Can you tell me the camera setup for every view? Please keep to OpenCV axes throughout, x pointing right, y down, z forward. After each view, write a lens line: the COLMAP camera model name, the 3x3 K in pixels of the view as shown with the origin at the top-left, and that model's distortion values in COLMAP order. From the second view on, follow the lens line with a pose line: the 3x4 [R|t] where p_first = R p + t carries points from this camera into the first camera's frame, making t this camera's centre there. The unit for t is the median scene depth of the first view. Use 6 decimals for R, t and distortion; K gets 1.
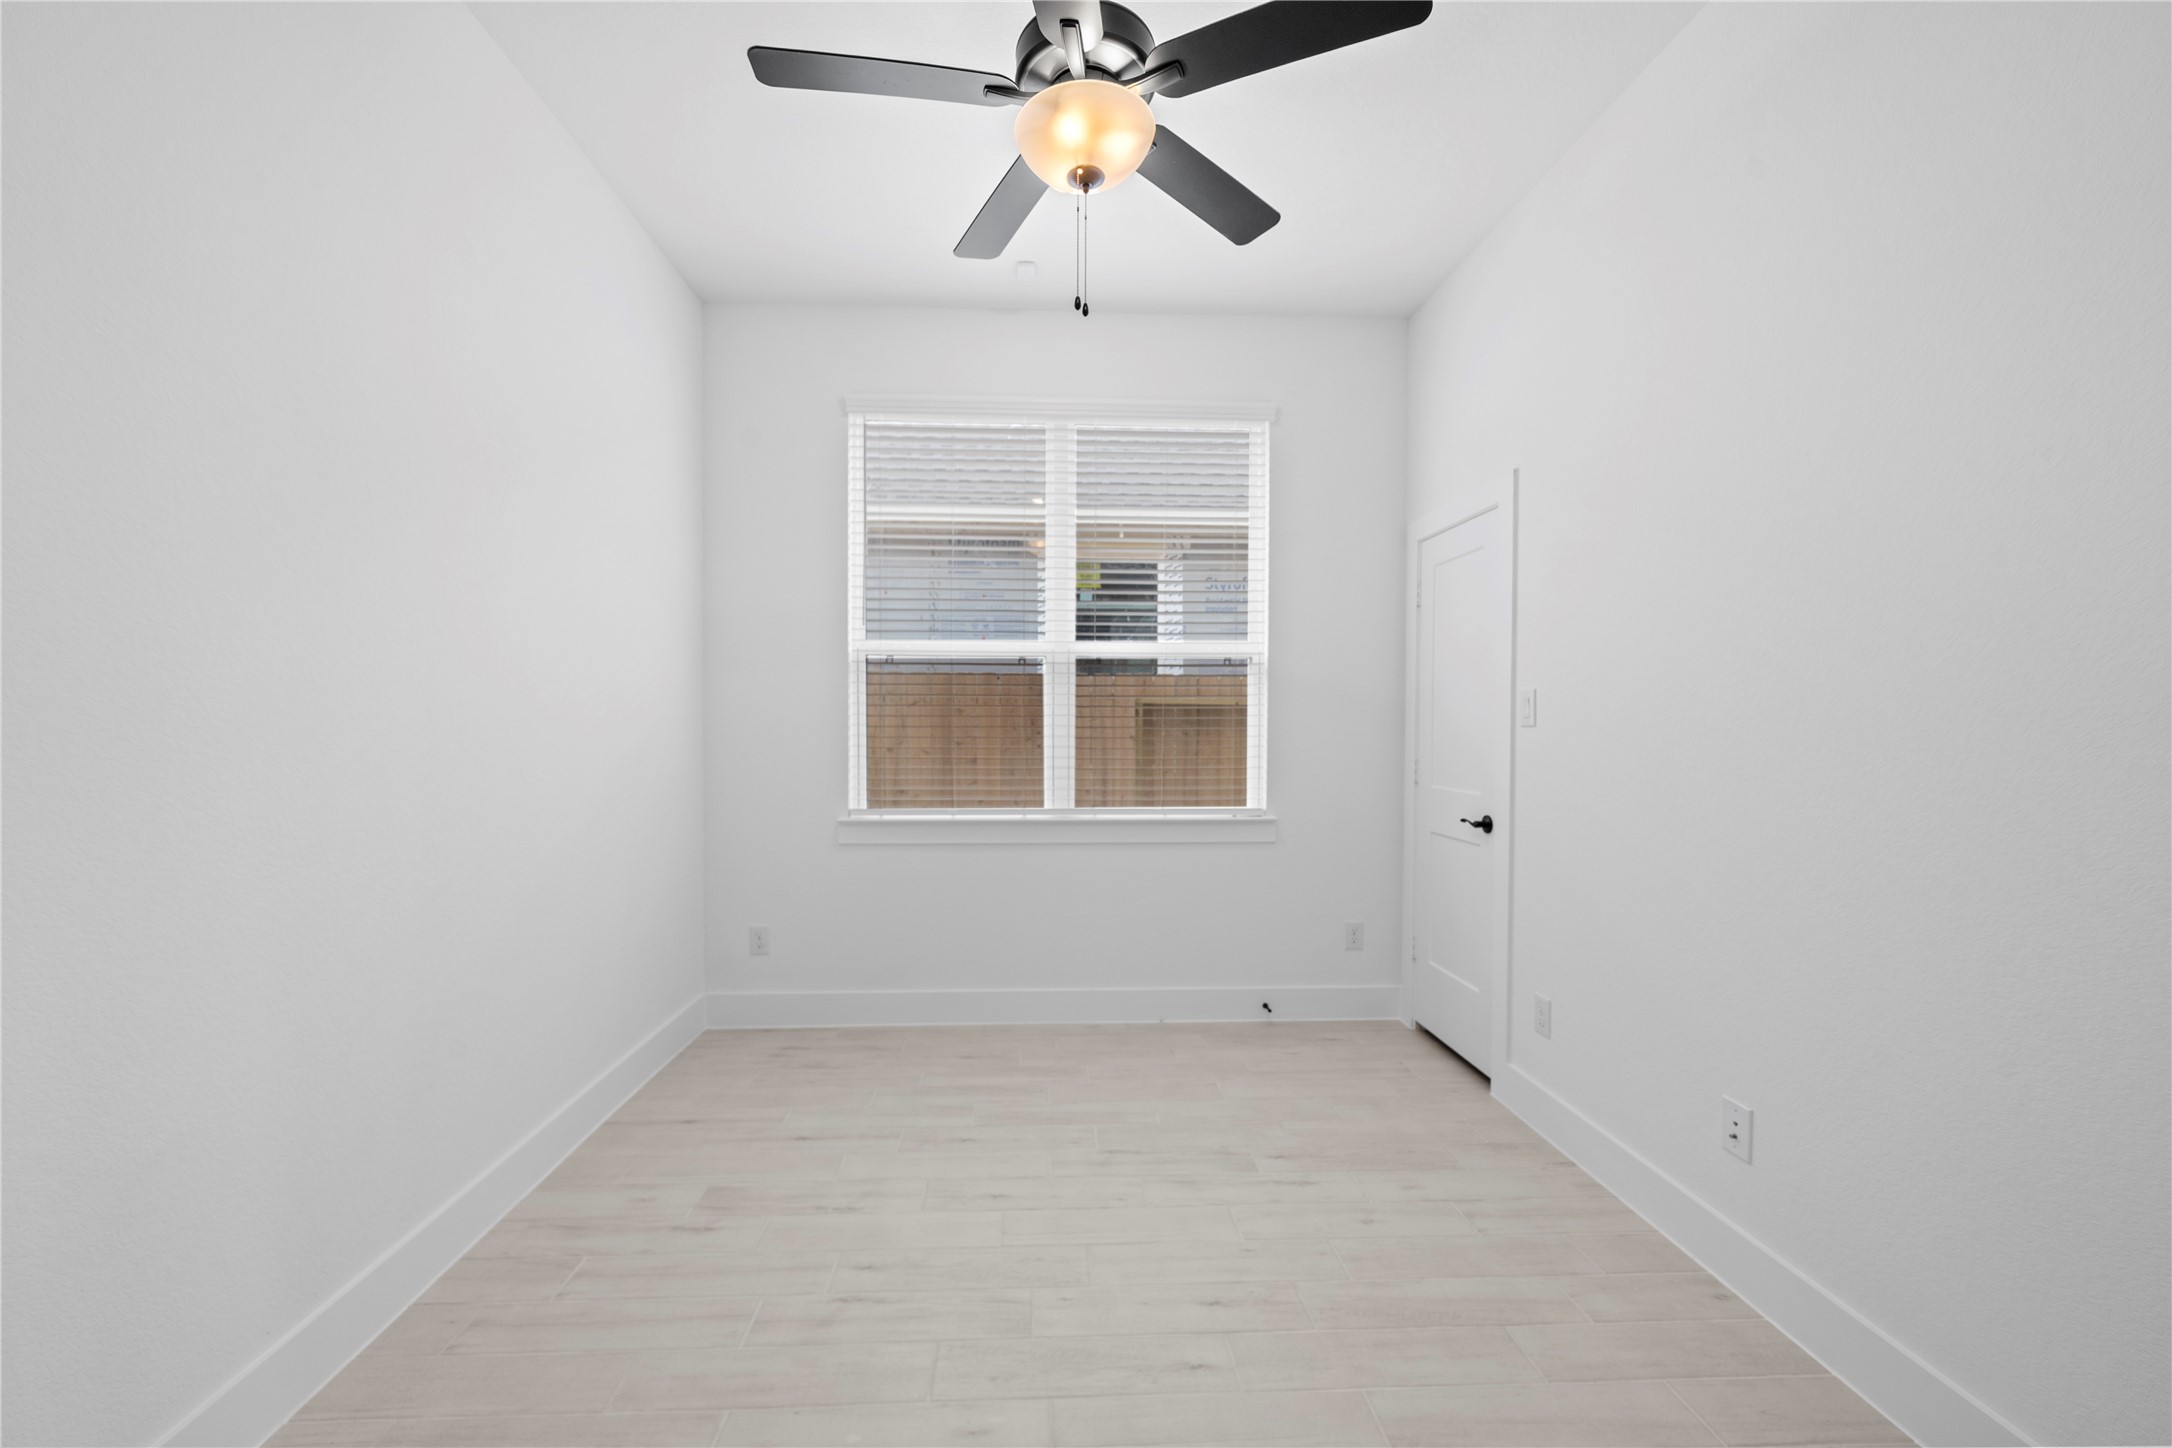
lens RADIAL K [[842.7, 0, 1077.4], [0, 842.7, 731.4], [0, 0, 1]] dist [-0.002074, -0.000087]
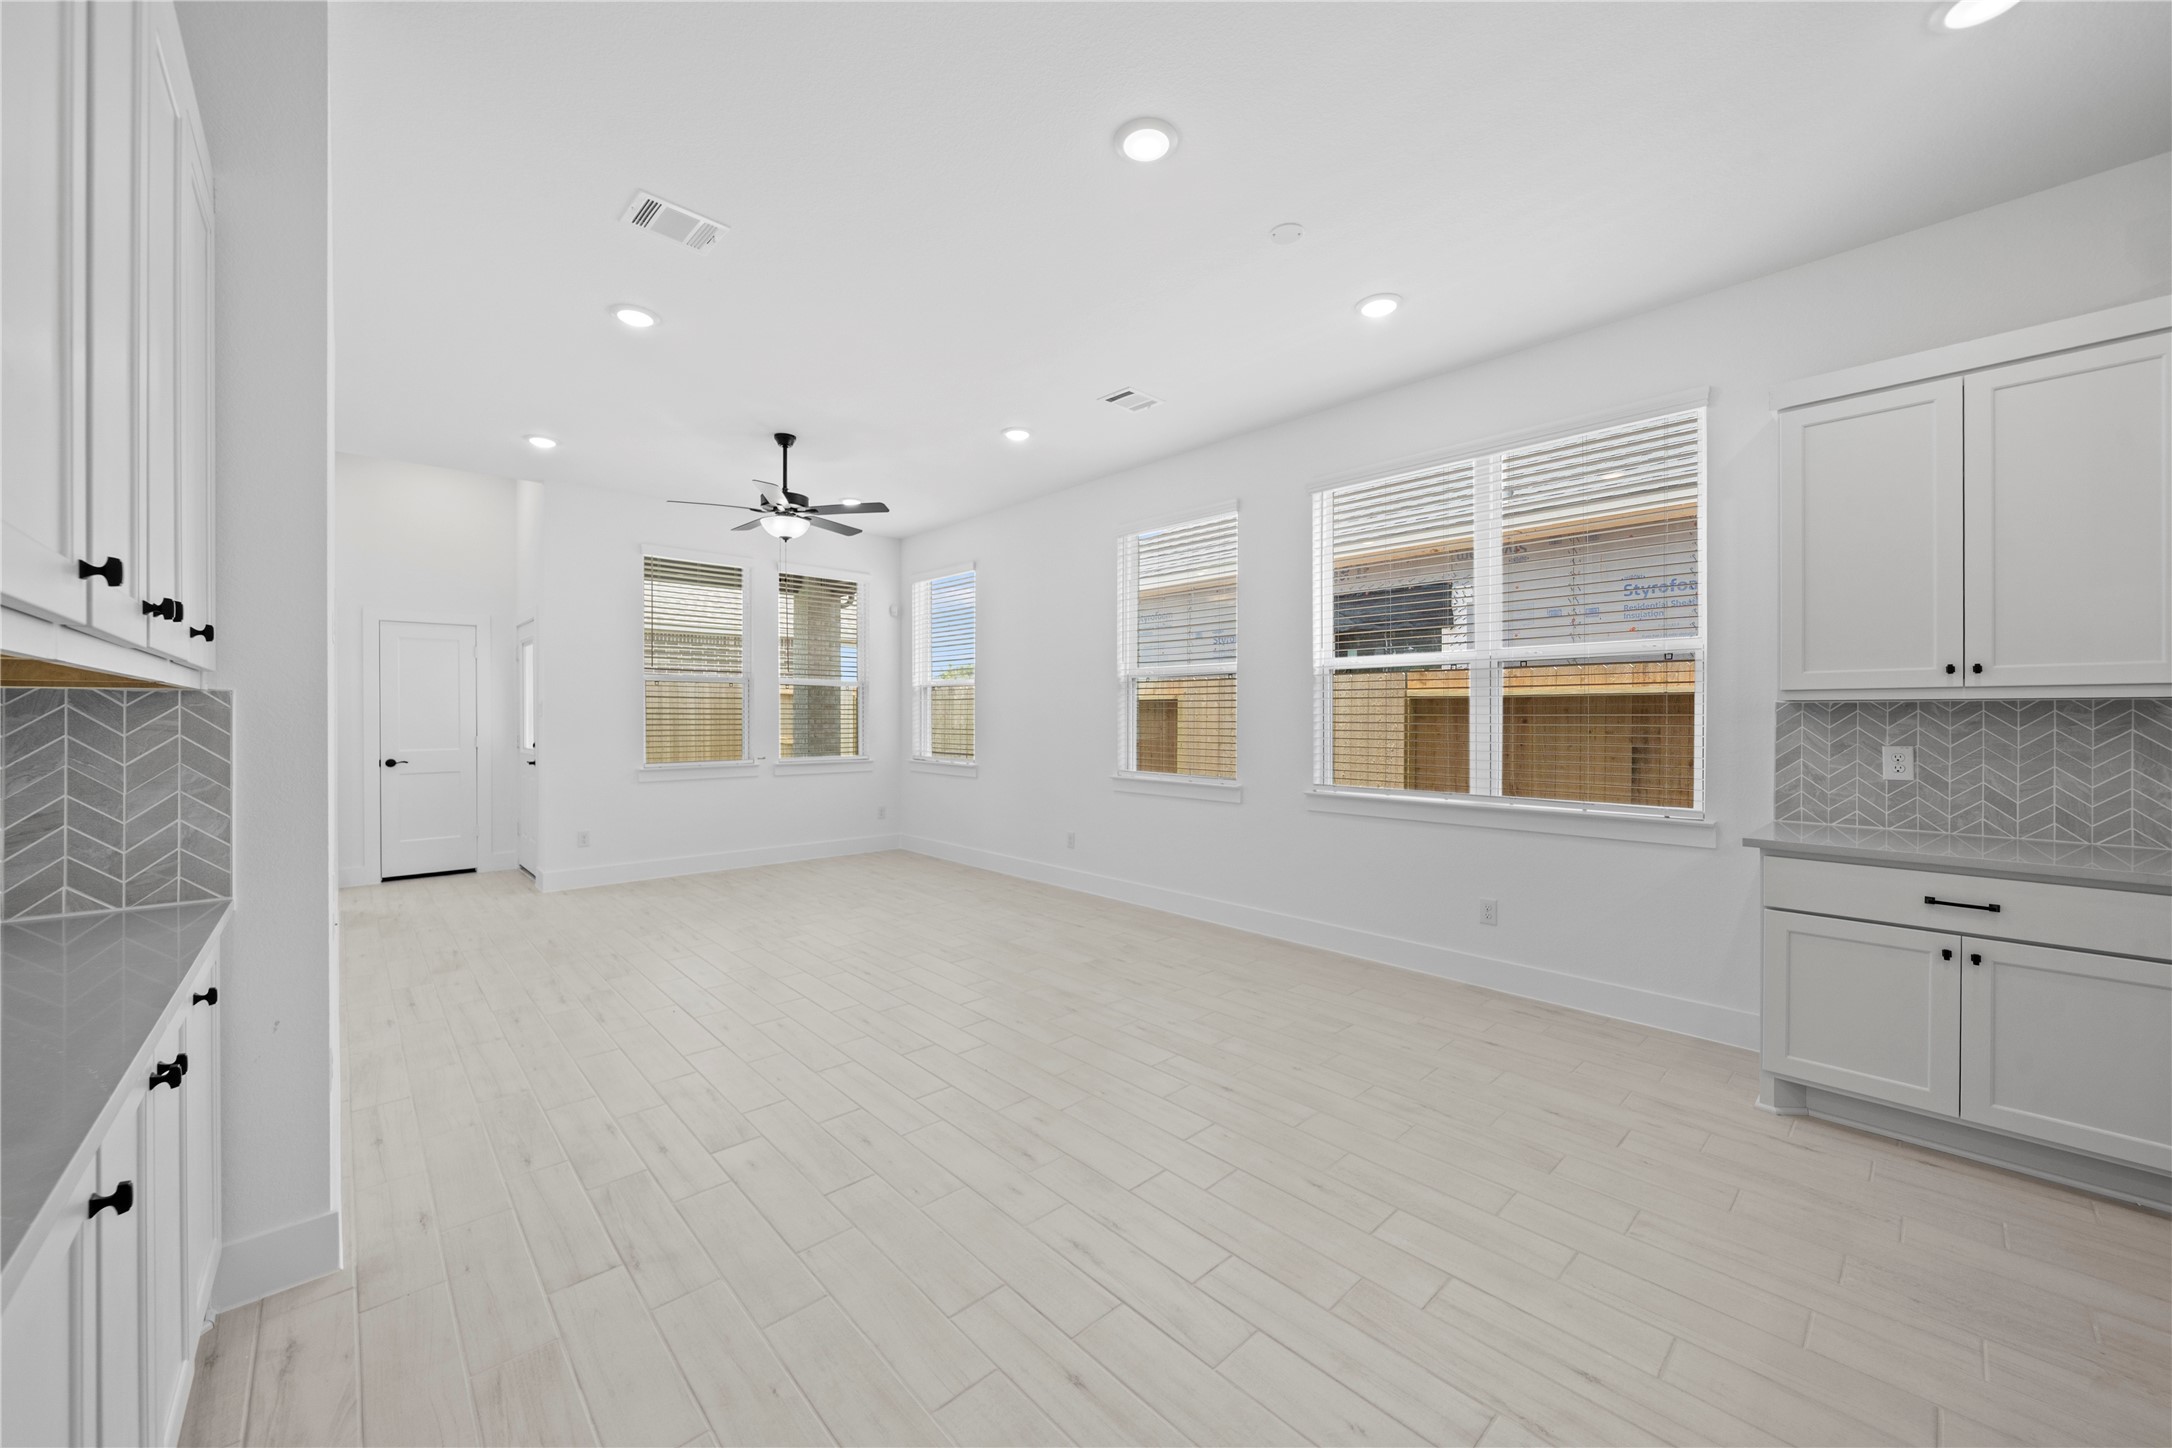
lens RADIAL K [[803.6, 0, 1078.7], [0, 803.6, 717.8], [0, 0, 1]] dist [-0.002031, -0.000157]
pose [[0.644336, -0.000843, -0.764742, 0.447975], [-0.015009, 0.999793, -0.013747, 0.009601], [0.764595, 0.020336, 0.644190, -0.115305]]
